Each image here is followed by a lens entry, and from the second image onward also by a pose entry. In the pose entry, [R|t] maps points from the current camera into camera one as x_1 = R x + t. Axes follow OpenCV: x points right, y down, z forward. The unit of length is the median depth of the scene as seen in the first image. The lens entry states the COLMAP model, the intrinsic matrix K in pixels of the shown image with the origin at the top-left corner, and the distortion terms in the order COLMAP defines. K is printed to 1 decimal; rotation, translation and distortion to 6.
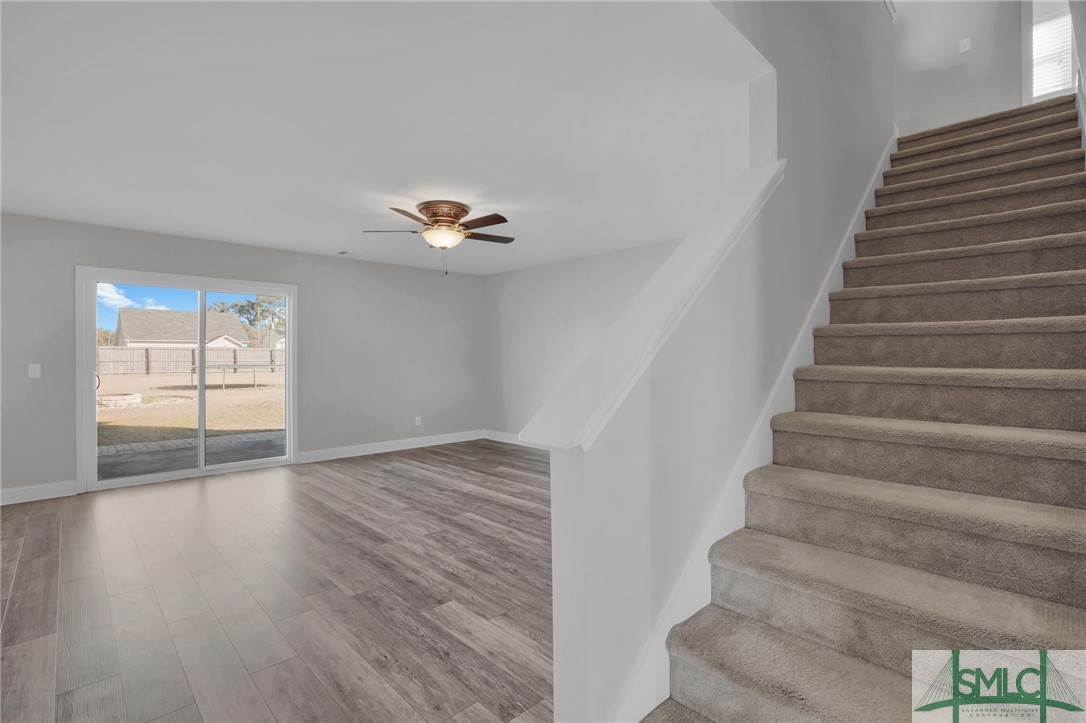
lens RADIAL K [[515.2, 0, 555.0], [0, 515.2, 355.5], [0, 0, 1]] dist [-0.062805, 0.021165]
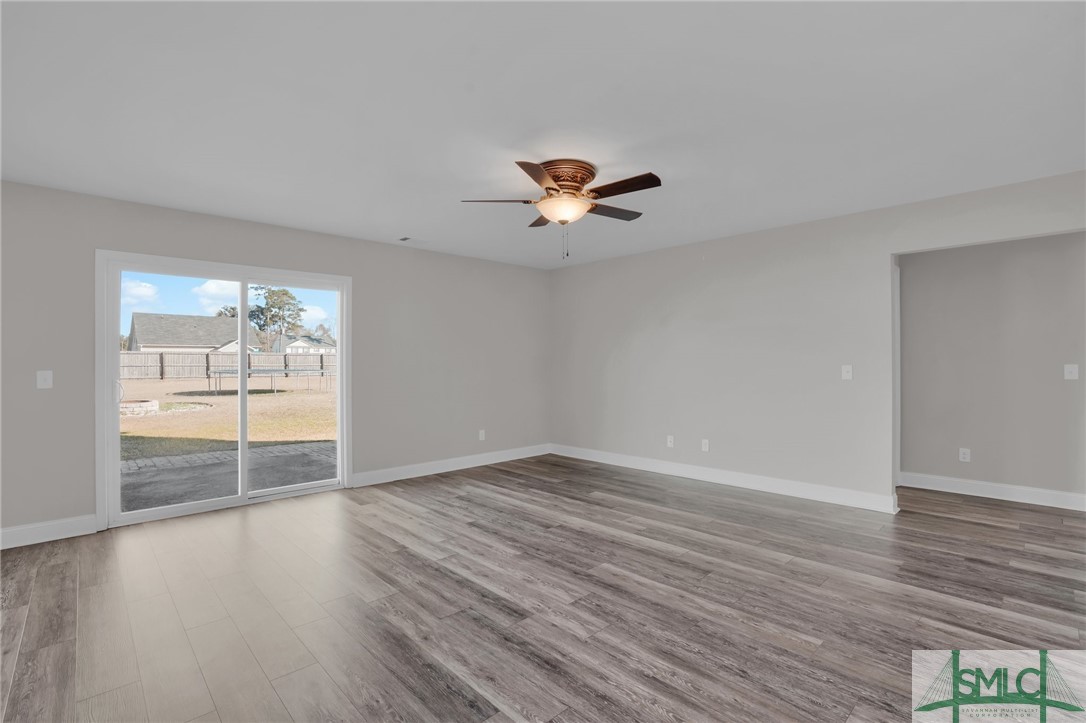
lens RADIAL K [[509.9, 0, 549.7], [0, 509.9, 360.6], [0, 0, 1]] dist [-0.062741, 0.021681]
pose [[0.999868, -0.001856, -0.016145, -0.223393], [0.001890, 0.999996, 0.002106, -0.000474], [0.016141, -0.002136, 0.999867, 0.221429]]
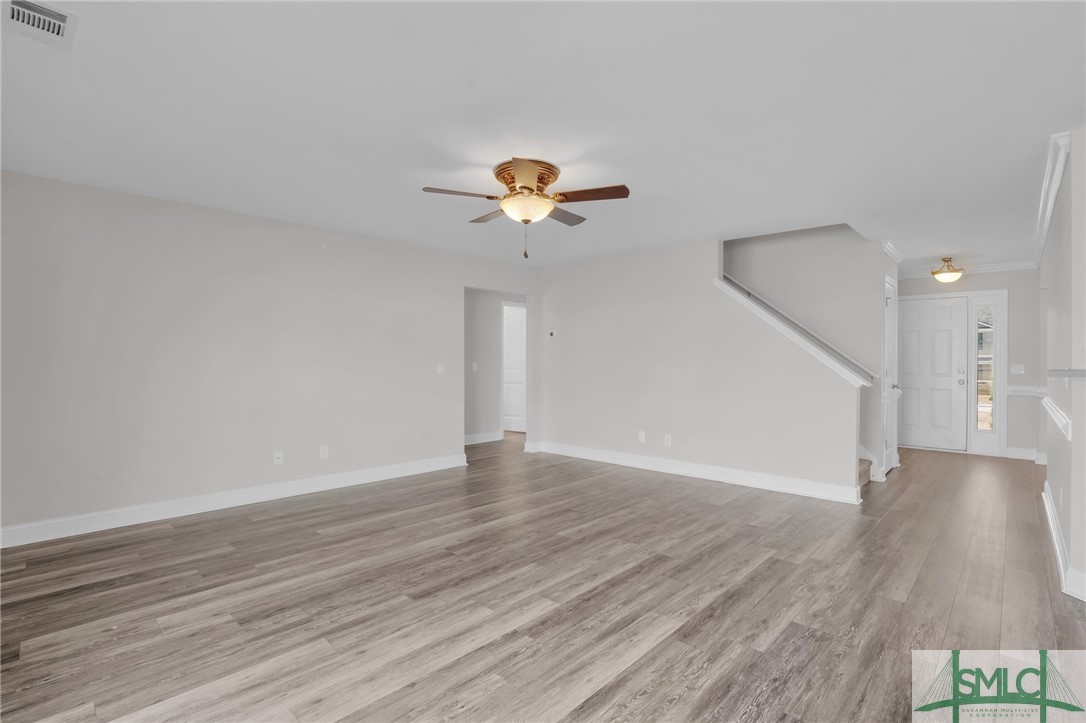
lens RADIAL K [[509.9, 0, 549.7], [0, 509.9, 360.6], [0, 0, 1]] dist [-0.062741, 0.021681]
pose [[-0.035957, 0.000458, 0.999353, -0.989995], [-0.004337, 0.999990, -0.000614, 0.003505], [-0.999344, -0.004356, -0.035955, 0.978653]]
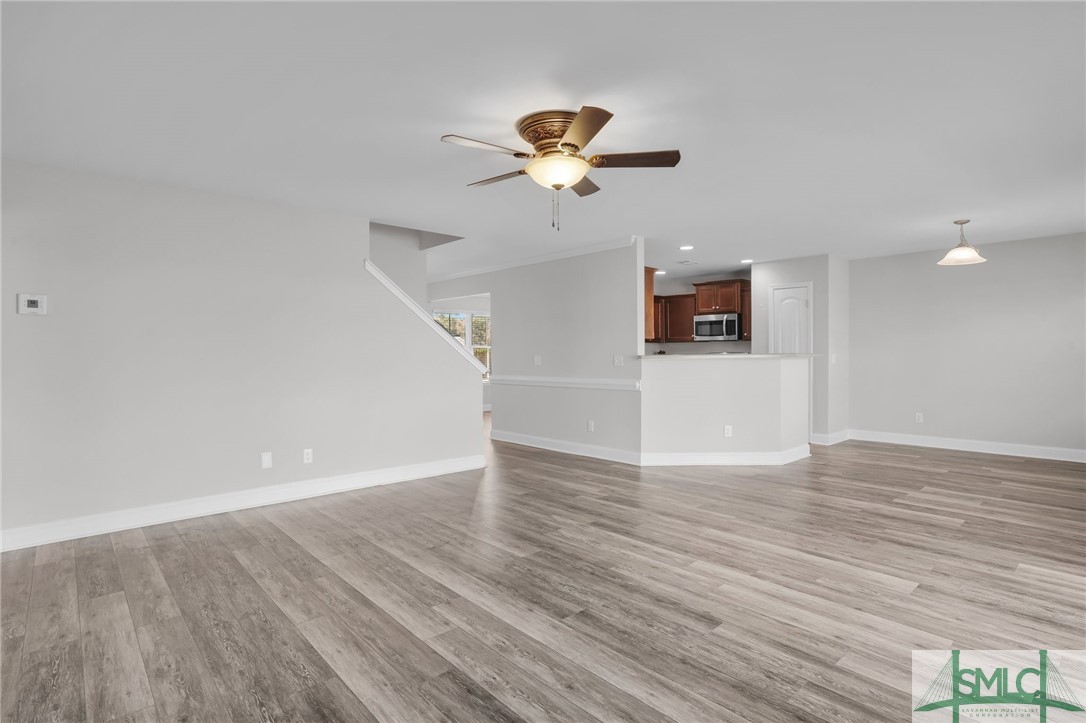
lens RADIAL K [[541.6, 0, 551.0], [0, 541.6, 360.9], [0, 0, 1]] dist [-0.056105, 0.026235]
pose [[-0.998985, 0.010096, 0.043900, -0.234361], [0.010674, 0.999859, 0.012961, 0.005561], [-0.043763, 0.013416, -0.998952, 1.679969]]
